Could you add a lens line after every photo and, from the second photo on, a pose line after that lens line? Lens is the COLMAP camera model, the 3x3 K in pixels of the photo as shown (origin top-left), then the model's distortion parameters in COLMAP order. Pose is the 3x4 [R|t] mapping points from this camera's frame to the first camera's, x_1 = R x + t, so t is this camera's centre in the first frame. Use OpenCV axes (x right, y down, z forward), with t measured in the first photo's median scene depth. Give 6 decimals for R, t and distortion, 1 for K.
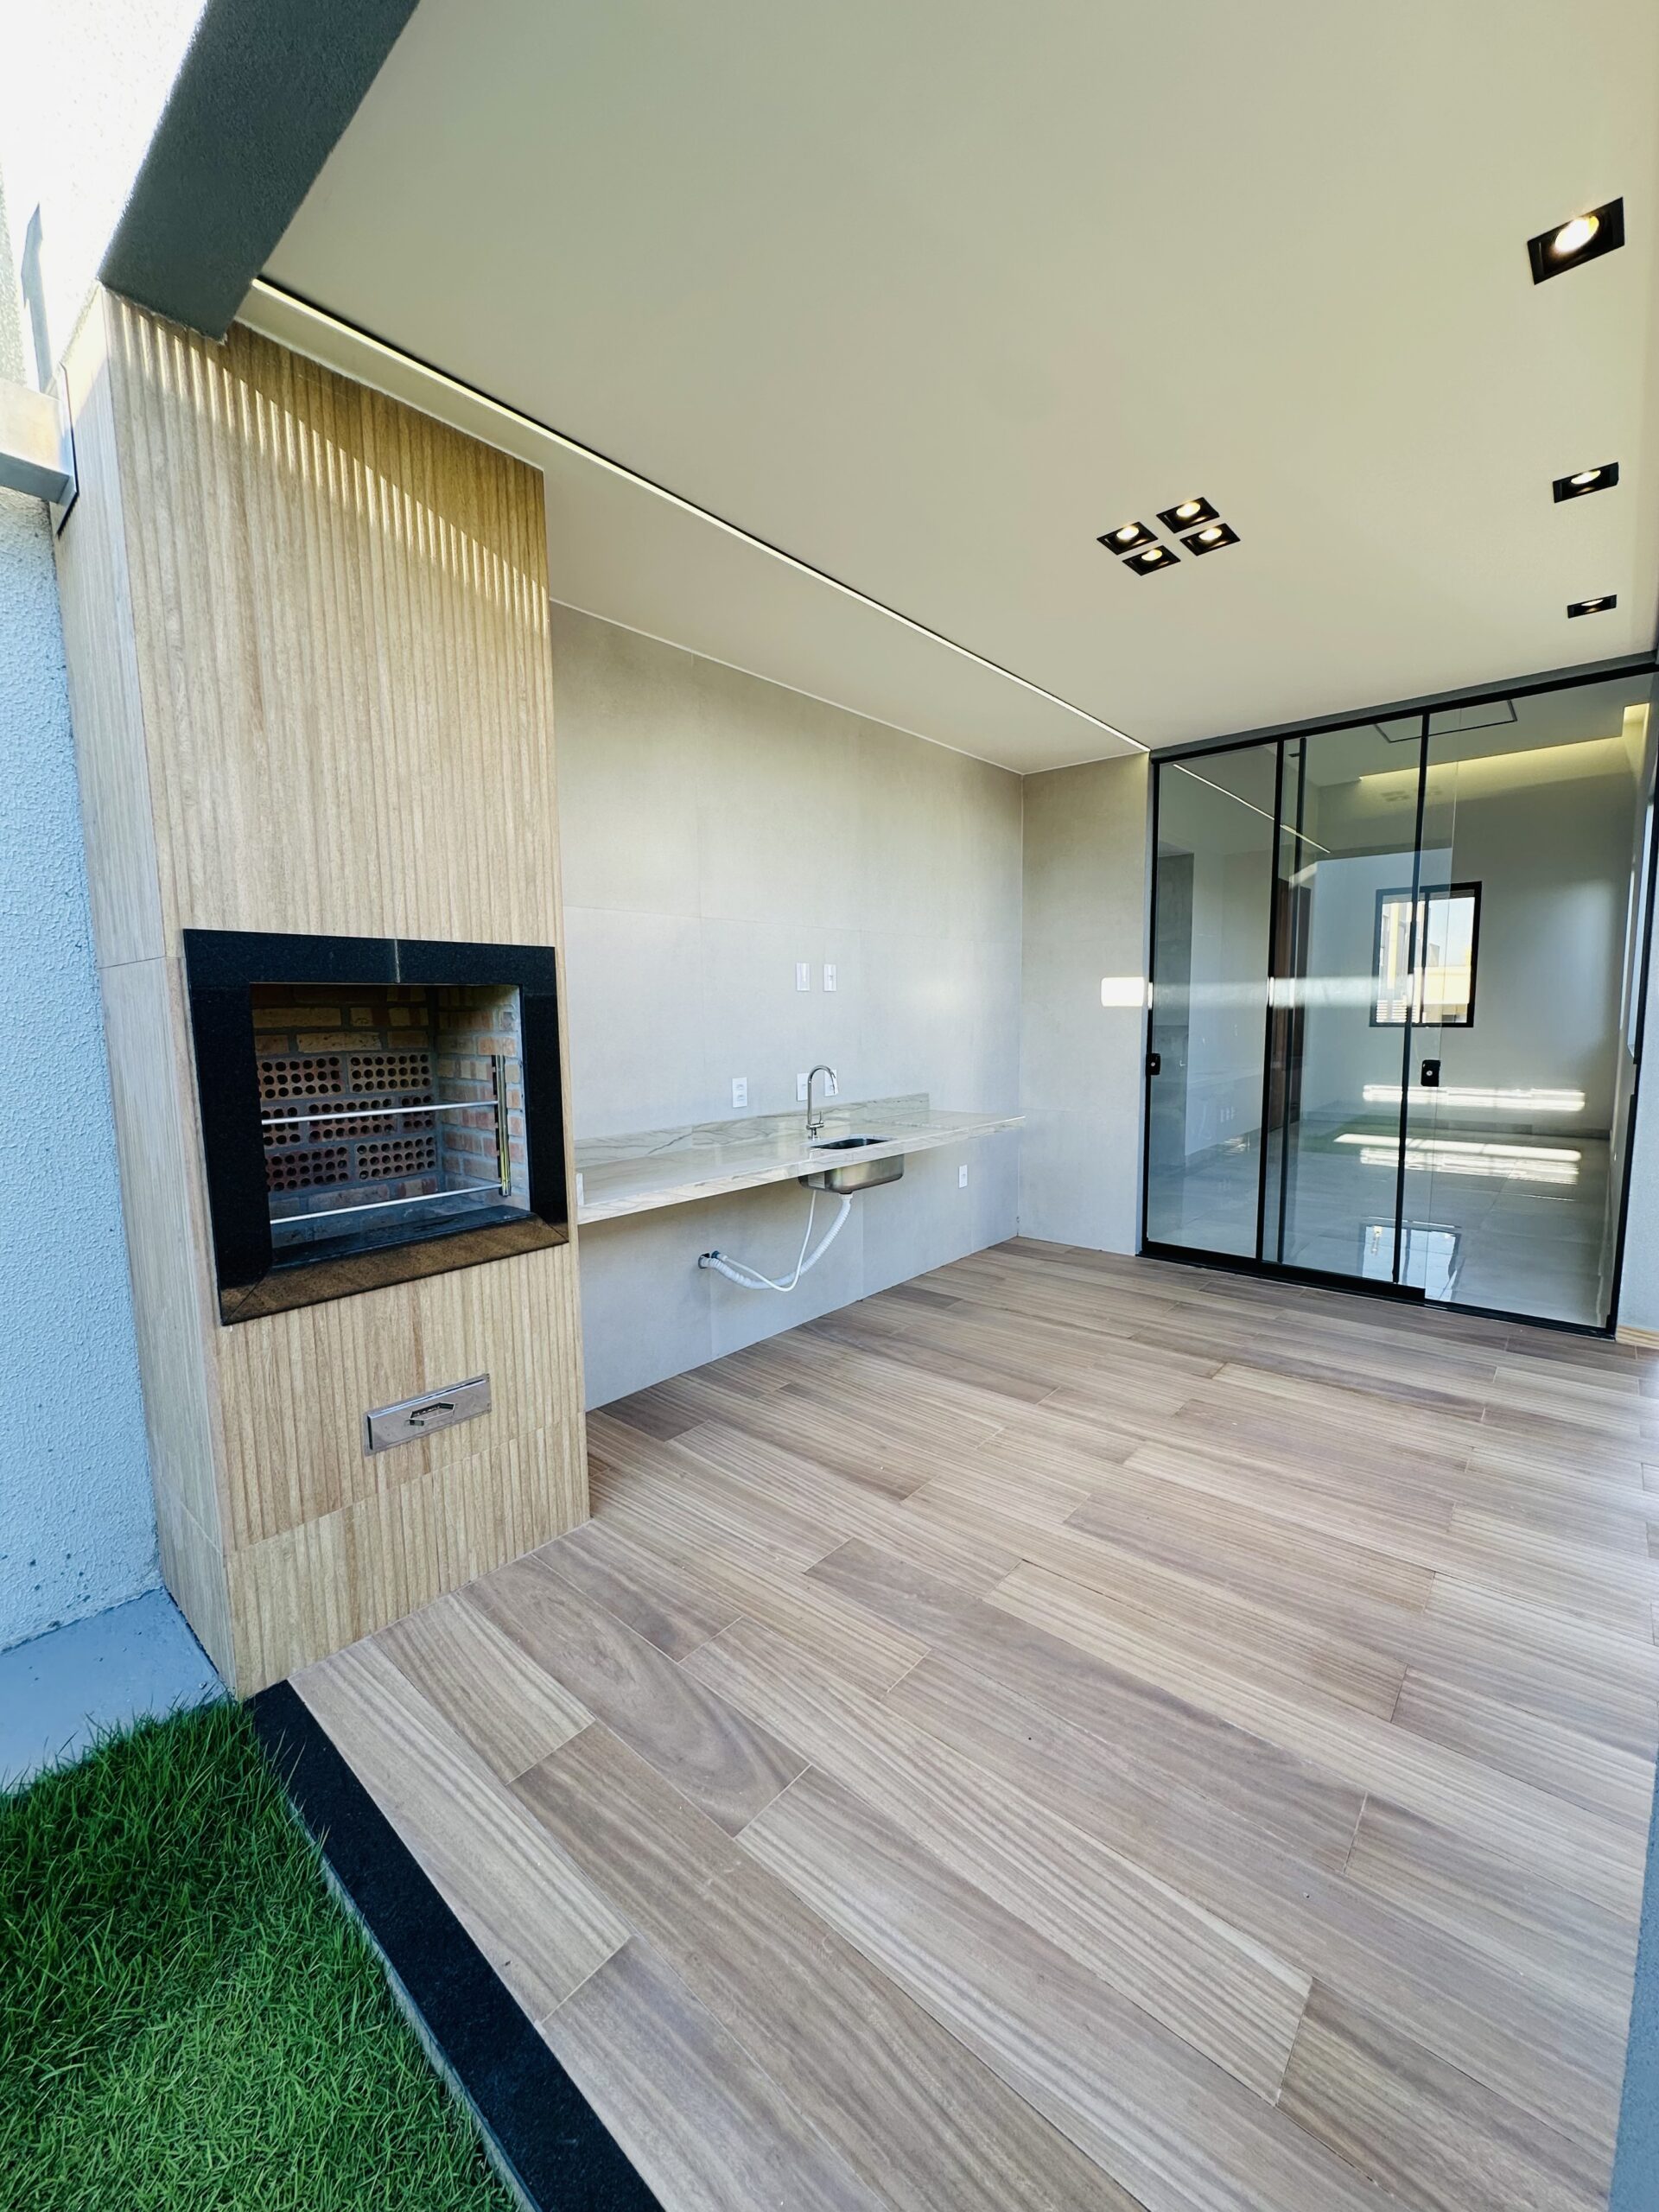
lens RADIAL K [[883.3, 0, 829.5], [0, 883.3, 1106.0], [0, 0, 1]] dist [-0.004165, 0.000849]
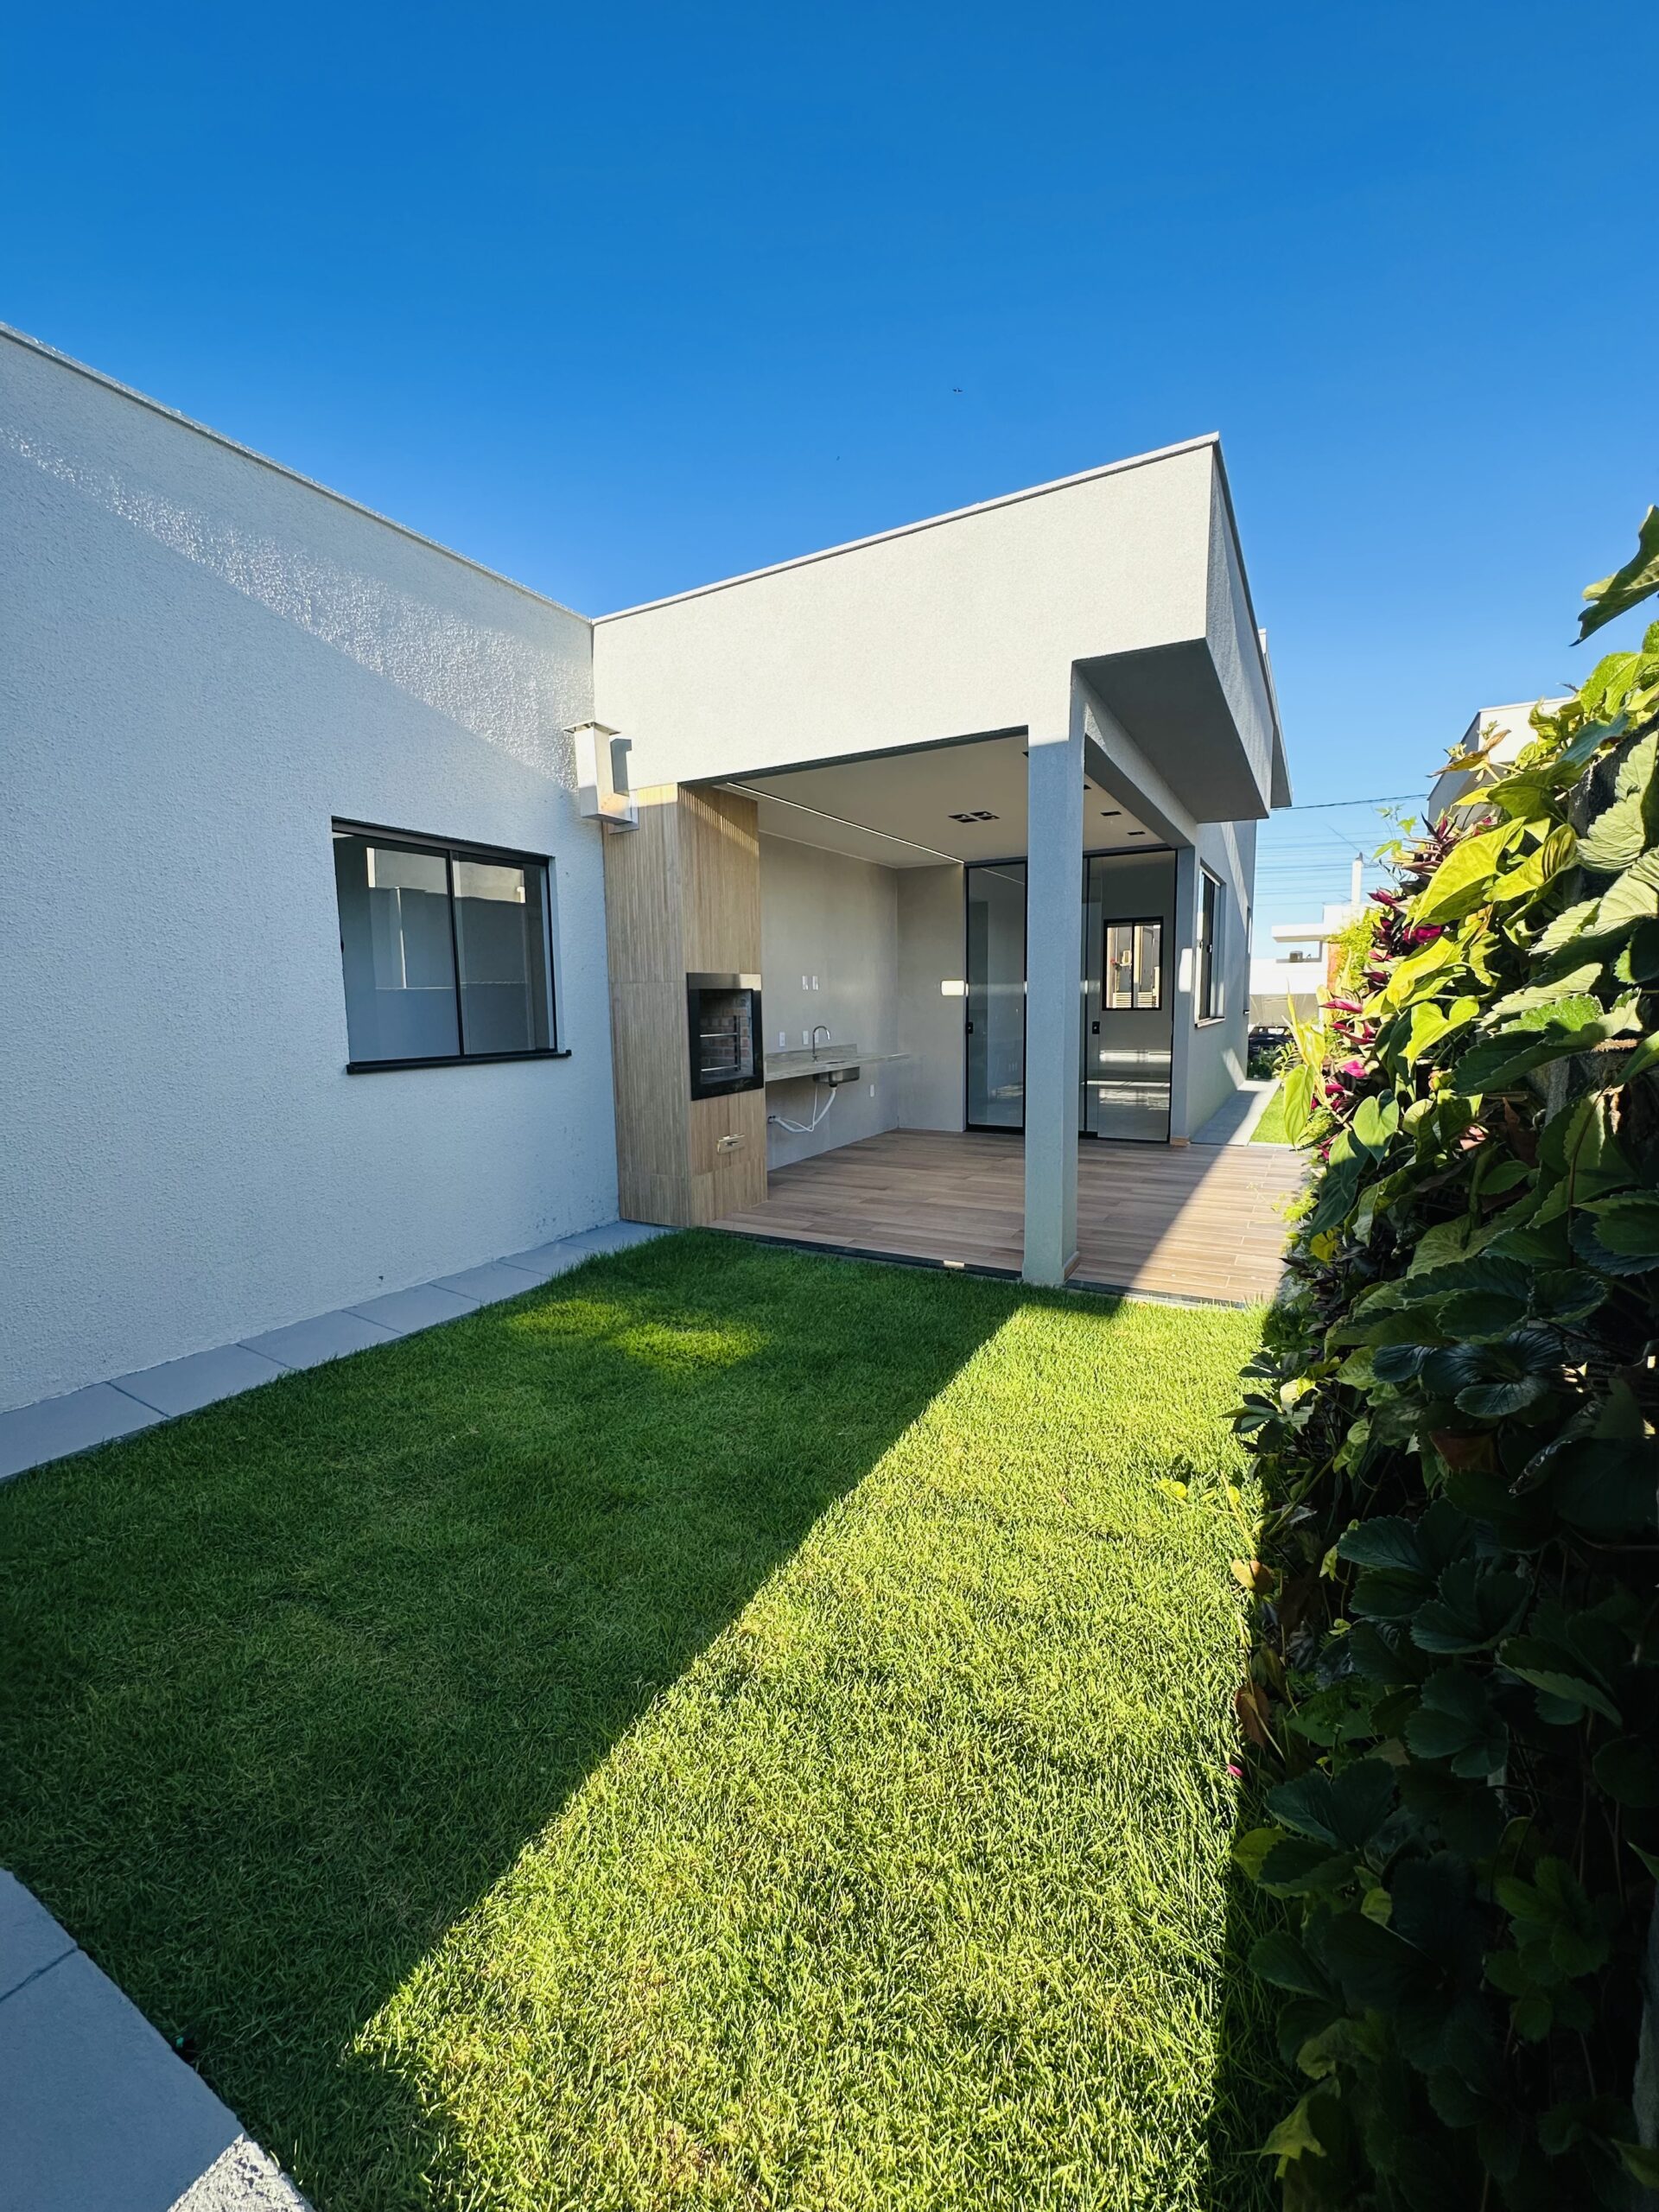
lens RADIAL K [[883.3, 0, 829.5], [0, 883.3, 1106.0], [0, 0, 1]] dist [-0.004165, 0.000849]
pose [[0.978598, -0.031914, 0.203293, -0.445581], [0.030873, 0.999489, 0.008289, 0.135674], [-0.203454, -0.001836, 0.979083, -1.108724]]
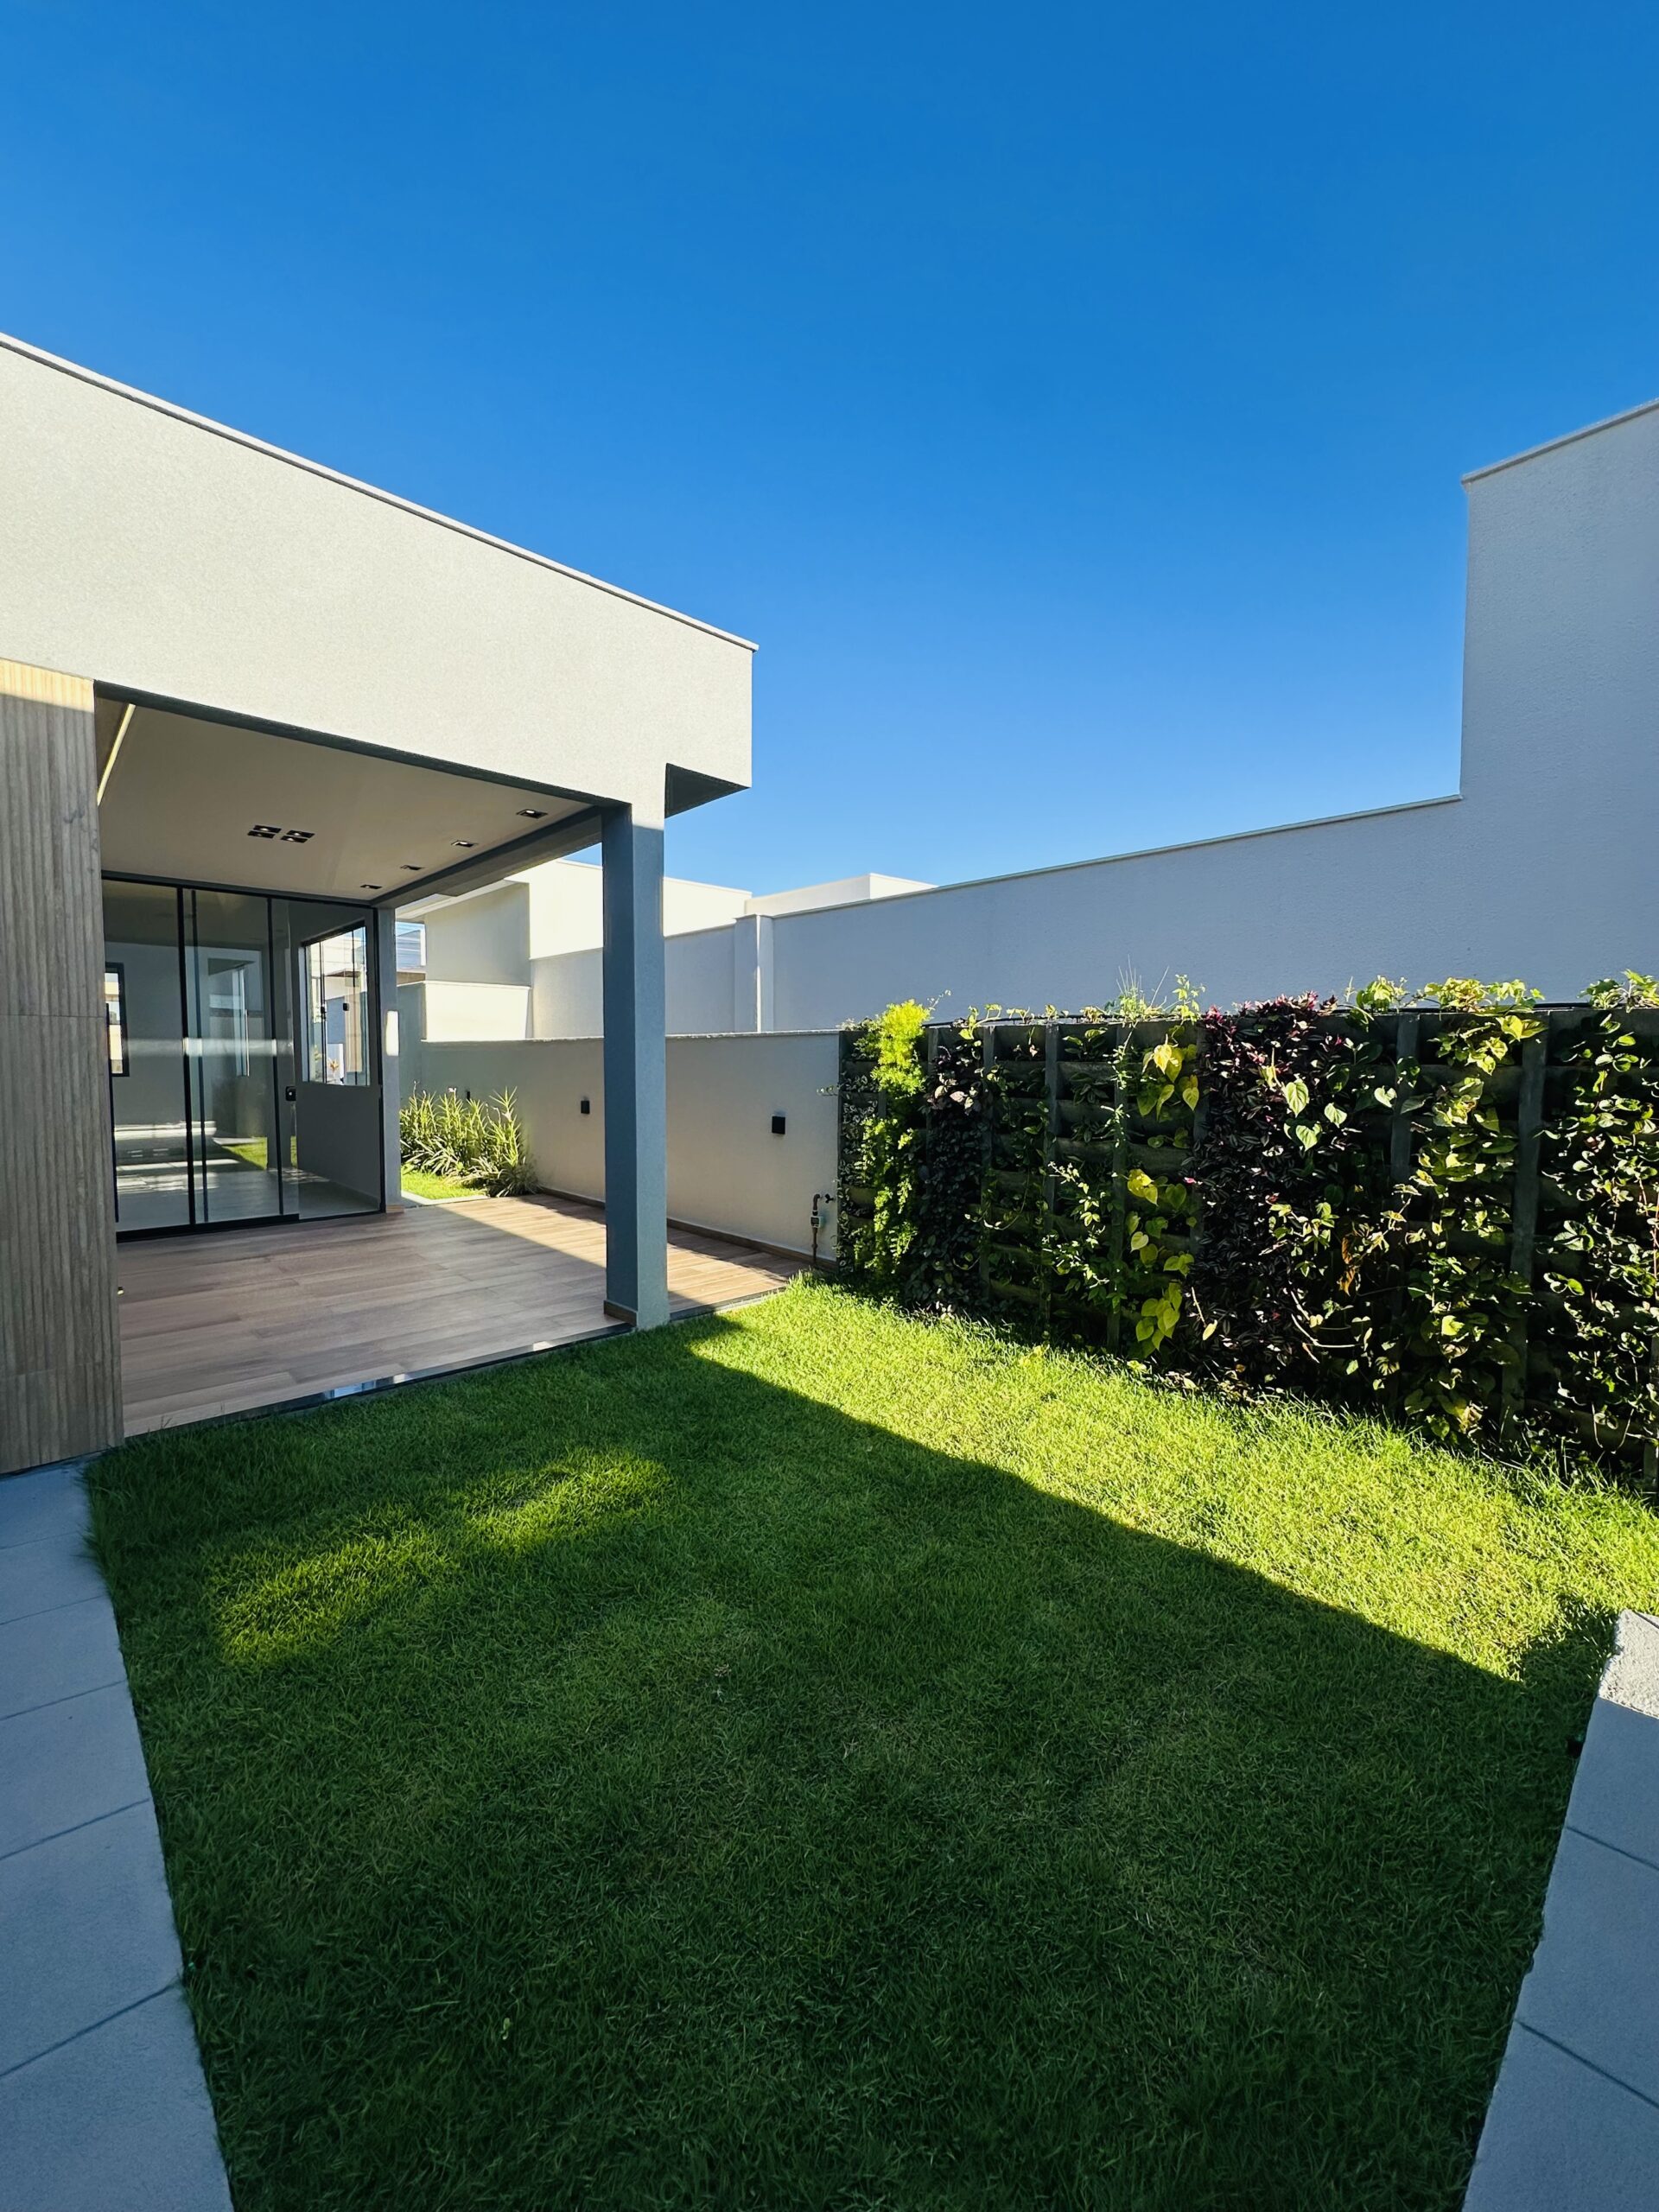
lens RADIAL K [[883.3, 0, 829.5], [0, 883.3, 1106.0], [0, 0, 1]] dist [-0.004165, 0.000849]
pose [[0.099279, -0.044697, 0.994055, -1.215809], [0.111283, 0.993222, 0.033545, 0.061217], [-0.988817, 0.107292, 0.103580, -0.338515]]
